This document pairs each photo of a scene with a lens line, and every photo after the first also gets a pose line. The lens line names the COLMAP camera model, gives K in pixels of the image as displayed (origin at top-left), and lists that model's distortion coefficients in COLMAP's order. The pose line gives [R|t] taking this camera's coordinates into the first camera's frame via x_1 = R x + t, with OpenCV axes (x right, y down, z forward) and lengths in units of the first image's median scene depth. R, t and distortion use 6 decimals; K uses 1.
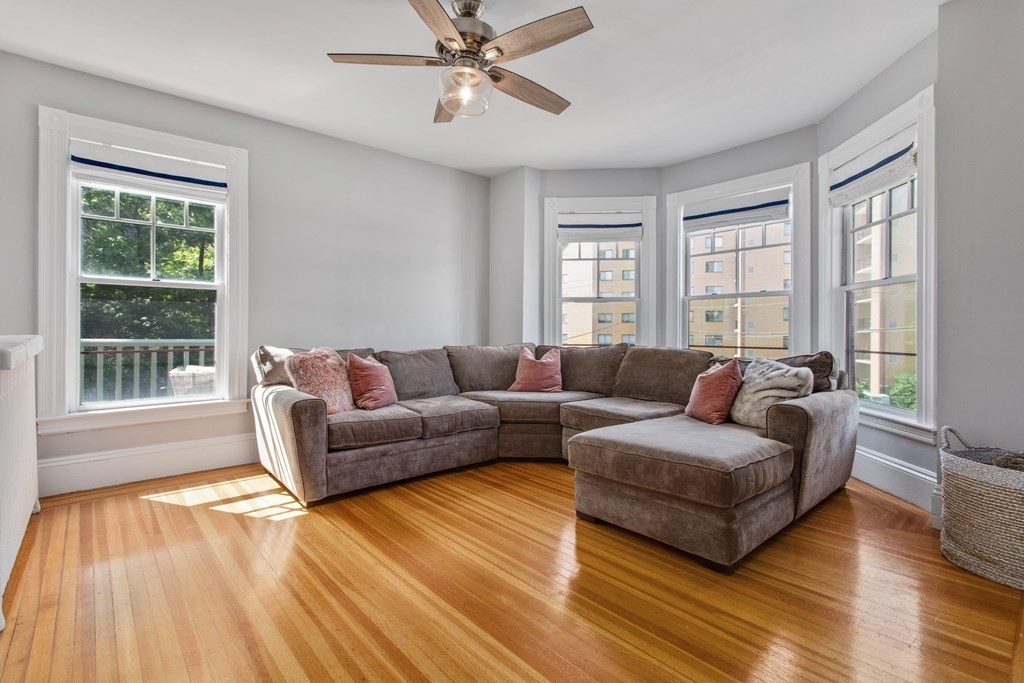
lens RADIAL K [[479.6, 0, 516.7], [0, 479.6, 333.3], [0, 0, 1]] dist [-0.000237, 0.000418]
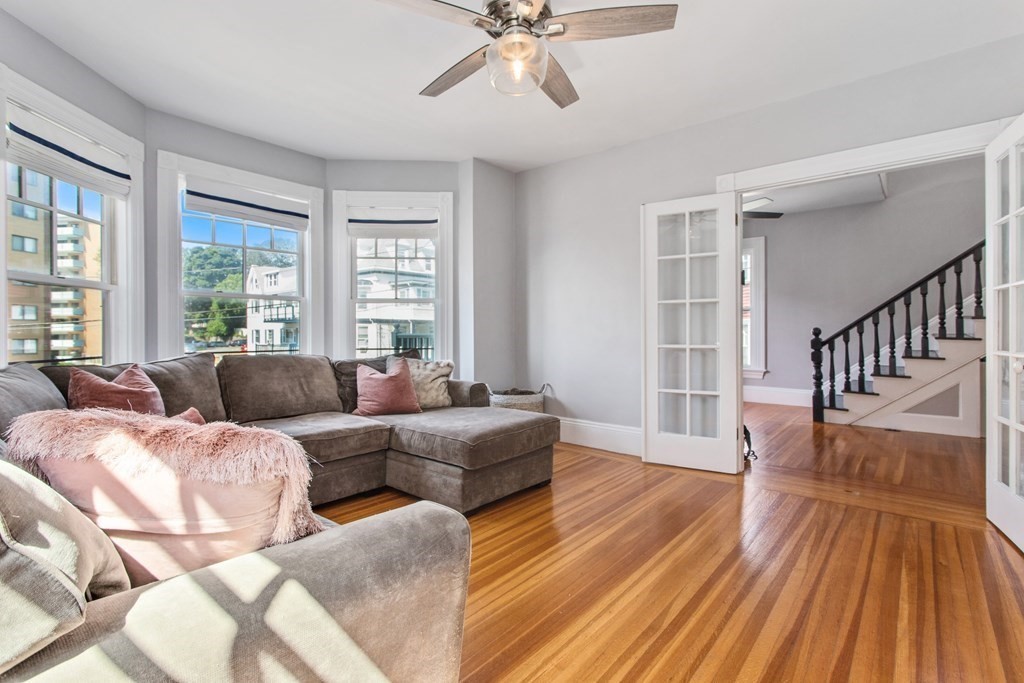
lens RADIAL K [[479.6, 0, 516.7], [0, 479.6, 333.3], [0, 0, 1]] dist [-0.000237, 0.000418]
pose [[-0.145845, -0.001073, 0.989307, -0.779183], [0.009546, 0.999951, 0.002492, -0.008103], [-0.989261, 0.009808, -0.145828, 0.907008]]
